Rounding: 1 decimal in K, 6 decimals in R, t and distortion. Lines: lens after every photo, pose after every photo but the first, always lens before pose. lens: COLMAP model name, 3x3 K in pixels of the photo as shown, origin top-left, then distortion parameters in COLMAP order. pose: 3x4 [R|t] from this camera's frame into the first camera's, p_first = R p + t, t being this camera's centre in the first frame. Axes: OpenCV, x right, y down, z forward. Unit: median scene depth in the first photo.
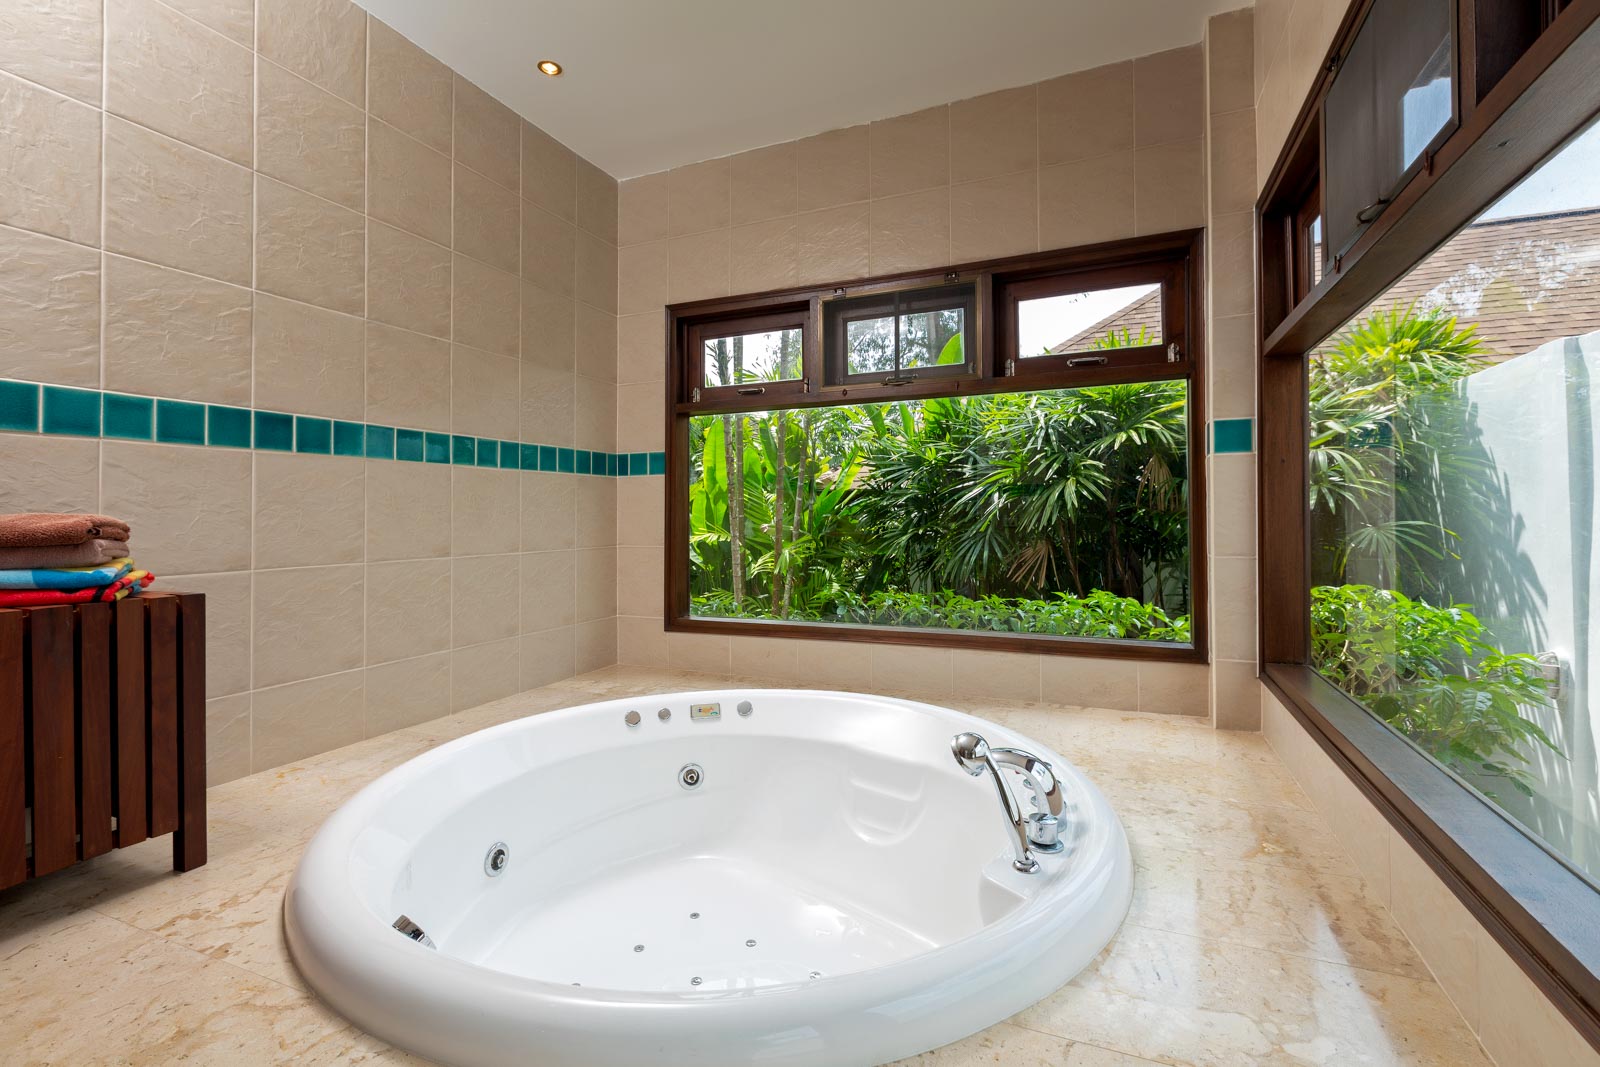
lens RADIAL K [[725.2, 0, 800.4], [0, 725.2, 521.7], [0, 0, 1]] dist [-0.005177, -0.000827]
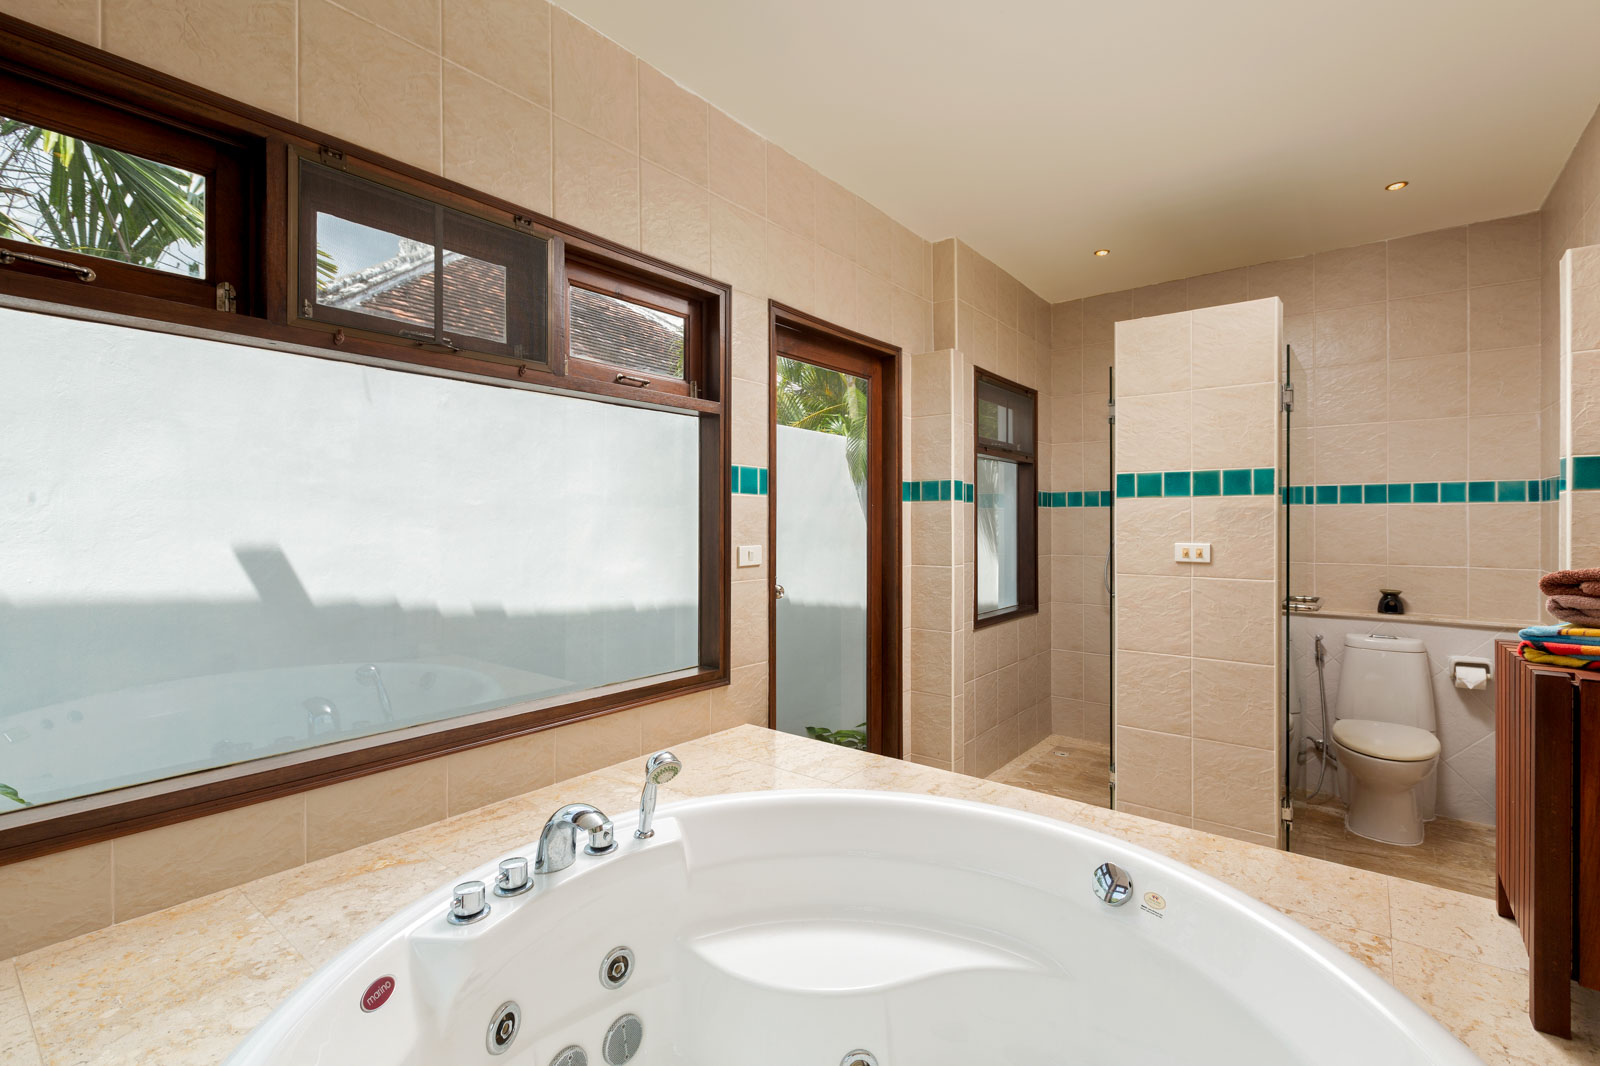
lens RADIAL K [[725.2, 0, 798.8], [0, 725.2, 528.6], [0, 0, 1]] dist [-0.005177, -0.000827]
pose [[-0.969388, 0.005458, 0.245472, -0.230661], [0.006516, 0.999973, 0.003499, -0.062677], [-0.245446, 0.004991, -0.969397, 1.794531]]
